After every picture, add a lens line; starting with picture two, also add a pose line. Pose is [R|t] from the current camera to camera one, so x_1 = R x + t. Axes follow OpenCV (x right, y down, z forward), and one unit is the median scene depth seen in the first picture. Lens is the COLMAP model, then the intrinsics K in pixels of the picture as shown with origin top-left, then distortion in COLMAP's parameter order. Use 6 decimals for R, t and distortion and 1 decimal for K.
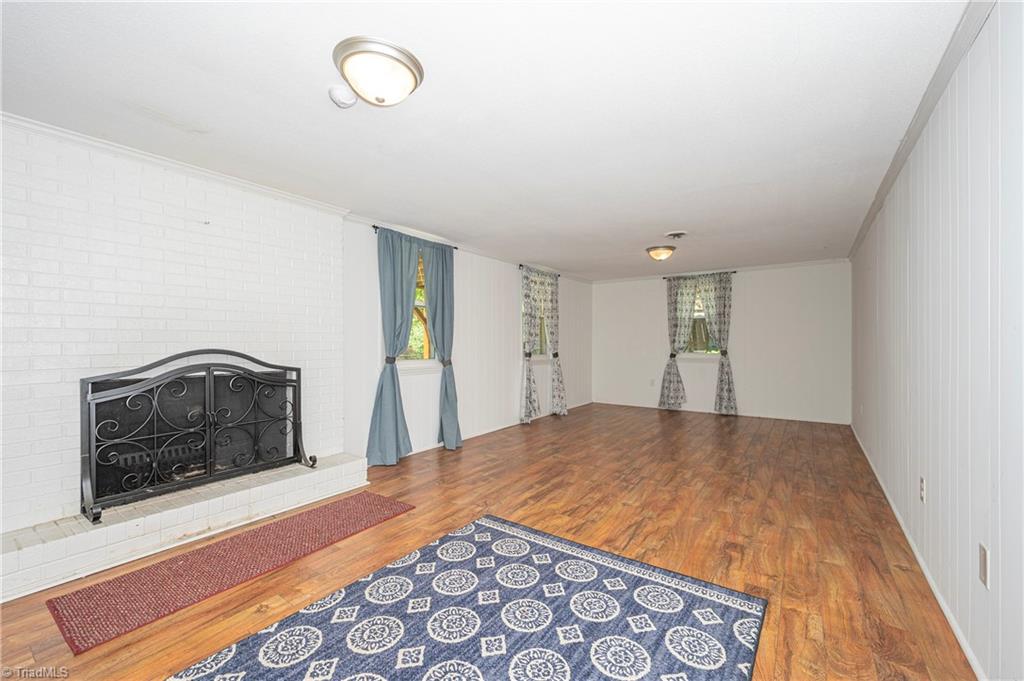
lens RADIAL K [[403.5, 0, 515.9], [0, 403.5, 341.2], [0, 0, 1]] dist [-0.000066, 0.000217]
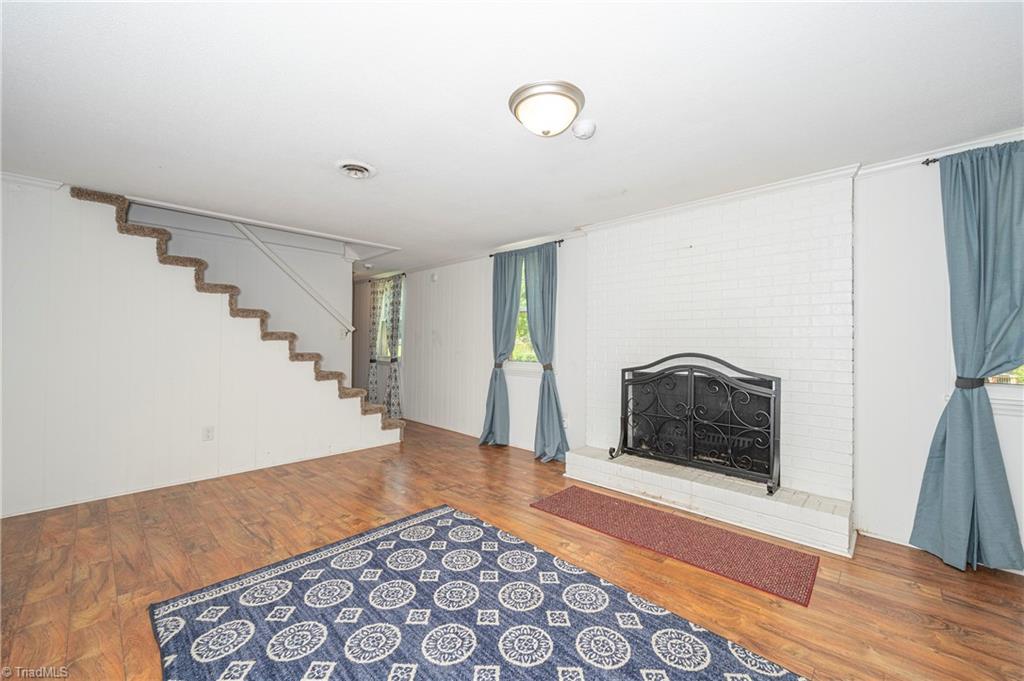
lens RADIAL K [[401.4, 0, 514.1], [0, 401.4, 339.3], [0, 0, 1]] dist [-0.001100, 0.000007]
pose [[-0.132267, -0.009165, -0.991172, 0.608541], [-0.005750, 0.999948, -0.008479, -0.008226], [0.991197, 0.004578, -0.132313, 0.839424]]
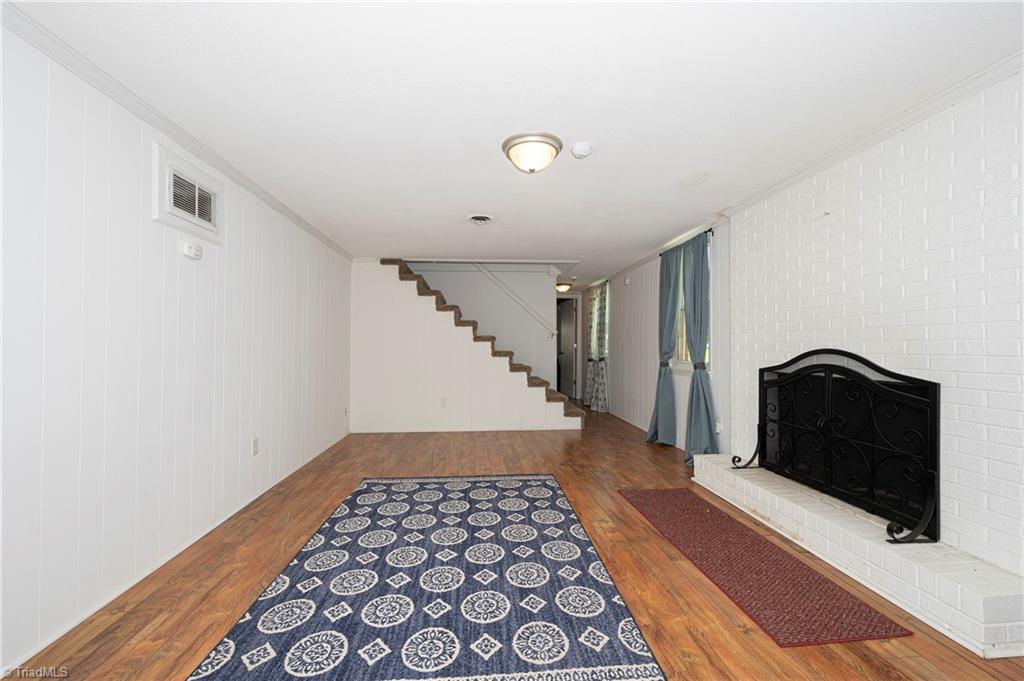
lens RADIAL K [[403.5, 0, 515.9], [0, 403.5, 341.2], [0, 0, 1]] dist [-0.000066, 0.000217]
pose [[-0.747402, -0.005731, -0.664347, 0.502359], [0.002934, 0.999925, -0.011926, 0.015671], [0.664365, -0.010863, -0.747329, 1.583775]]
